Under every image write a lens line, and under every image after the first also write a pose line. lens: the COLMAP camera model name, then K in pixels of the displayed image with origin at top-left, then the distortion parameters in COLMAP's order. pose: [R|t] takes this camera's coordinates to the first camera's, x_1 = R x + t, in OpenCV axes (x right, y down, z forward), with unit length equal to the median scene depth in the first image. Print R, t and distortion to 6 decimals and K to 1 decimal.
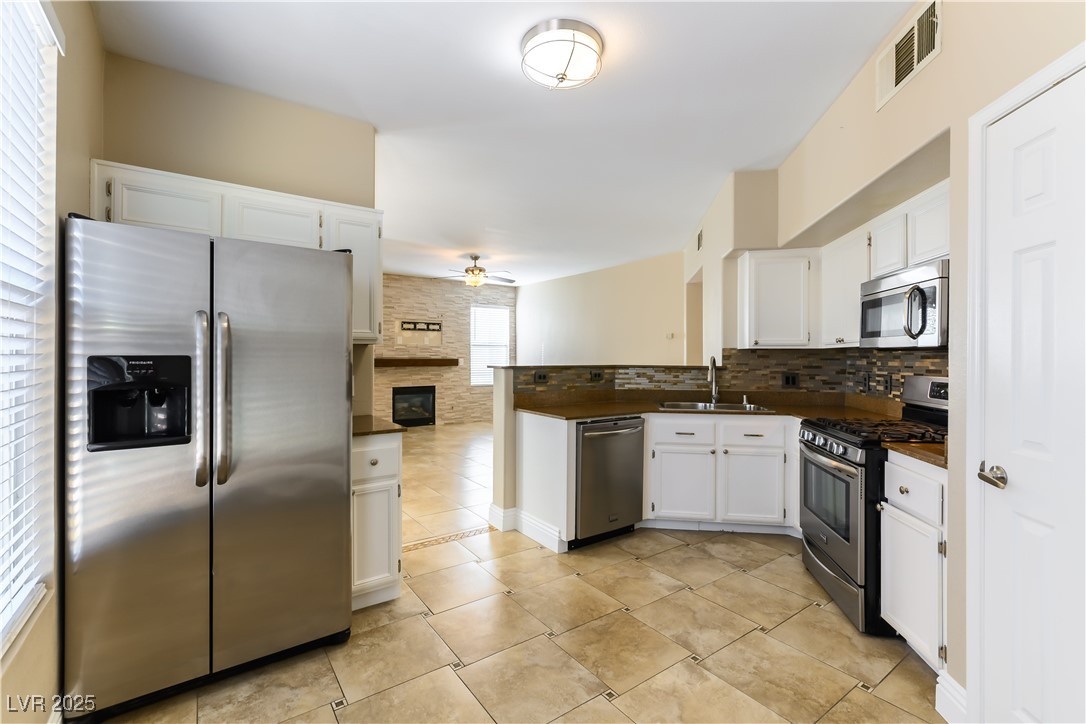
lens RADIAL K [[476.4, 0, 543.1], [0, 476.4, 354.2], [0, 0, 1]] dist [0.001496, -0.000390]
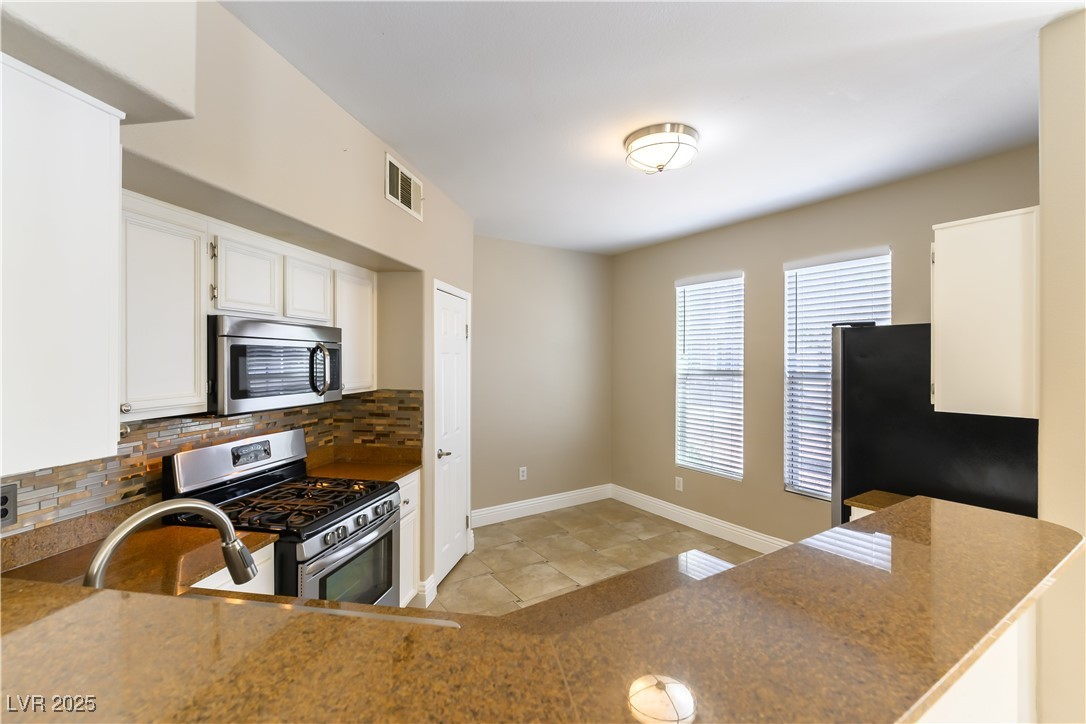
lens RADIAL K [[476.4, 0, 526.9], [0, 476.4, 359.2], [0, 0, 1]] dist [0.001496, -0.000390]
pose [[-0.998042, -0.003542, 0.062440, 0.167387], [-0.003688, 0.999991, -0.002225, -0.068315], [-0.062432, -0.002451, -0.998046, 1.244522]]
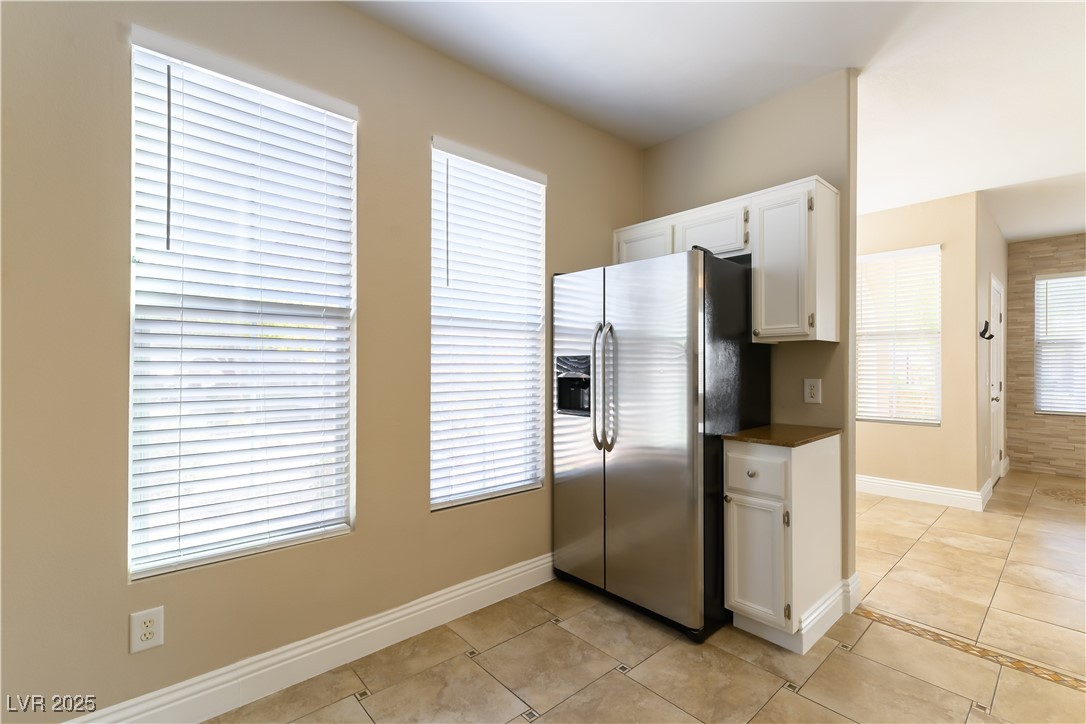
lens RADIAL K [[476.4, 0, 546.9], [0, 476.4, 366.1], [0, 0, 1]] dist [0.001496, -0.000390]
pose [[0.107777, -0.003109, -0.994170, 0.301396], [0.002850, 0.999992, -0.002818, 0.017600], [0.994171, -0.002530, 0.107785, 0.328417]]
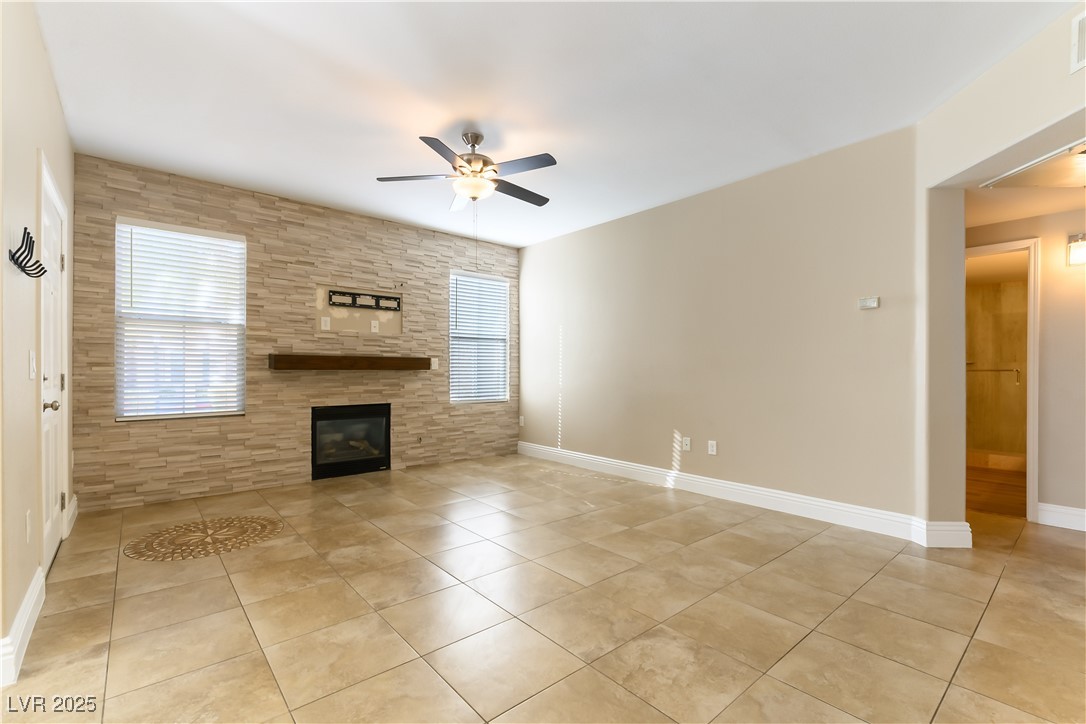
lens RADIAL K [[476.4, 0, 546.1], [0, 476.4, 372.6], [0, 0, 1]] dist [0.001496, -0.000390]
pose [[0.996152, 0.001236, 0.087633, -0.201895], [-0.002110, 0.999949, 0.009885, 0.051156], [-0.087616, -0.010032, 0.996104, 0.927312]]
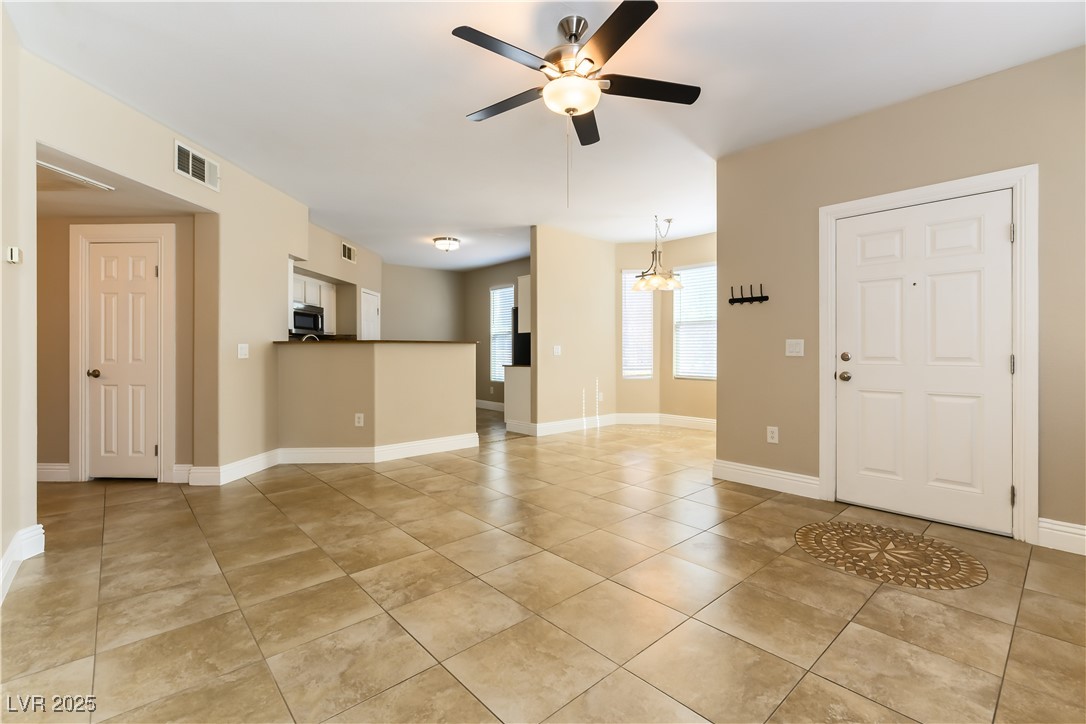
lens RADIAL K [[476.4, 0, 549.6], [0, 476.4, 352.2], [0, 0, 1]] dist [0.001496, -0.000390]
pose [[-0.993483, 0.001303, -0.113975, -0.157995], [0.001694, 0.999993, -0.003329, 0.059991], [0.113970, -0.003501, -0.993478, 2.439337]]
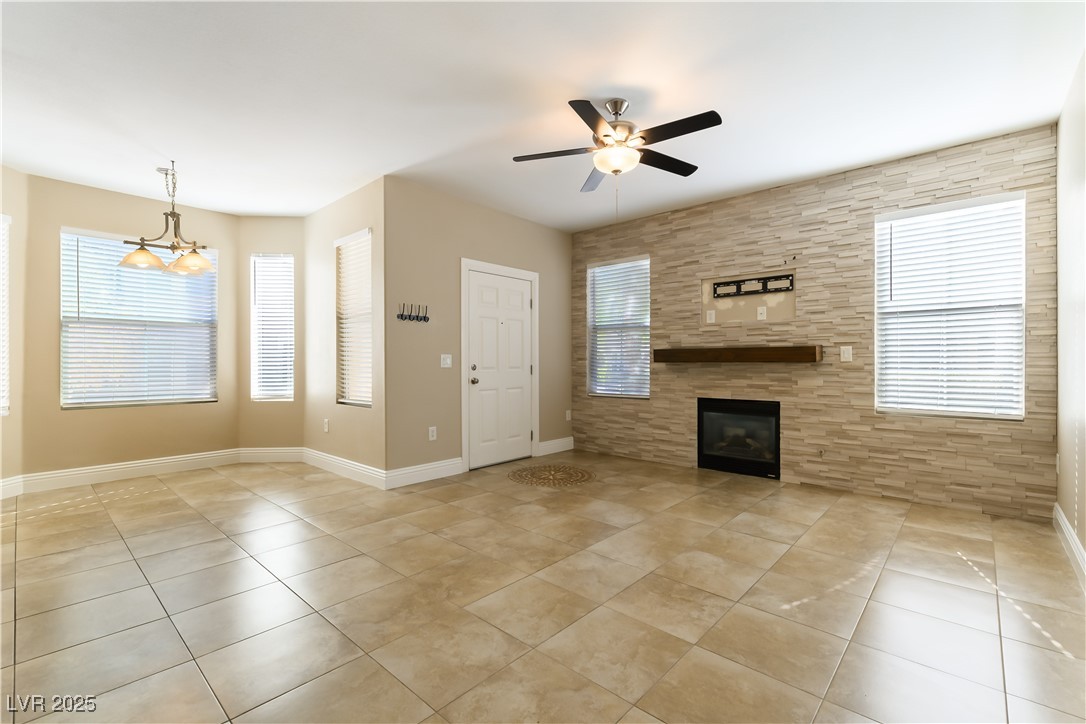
lens RADIAL K [[476.4, 0, 547.8], [0, 476.4, 360.7], [0, 0, 1]] dist [0.001496, -0.000390]
pose [[0.209939, -0.001349, -0.977714, 0.487789], [0.007476, 0.999972, 0.000226, 0.049802], [0.977686, -0.007357, 0.209943, 1.539107]]
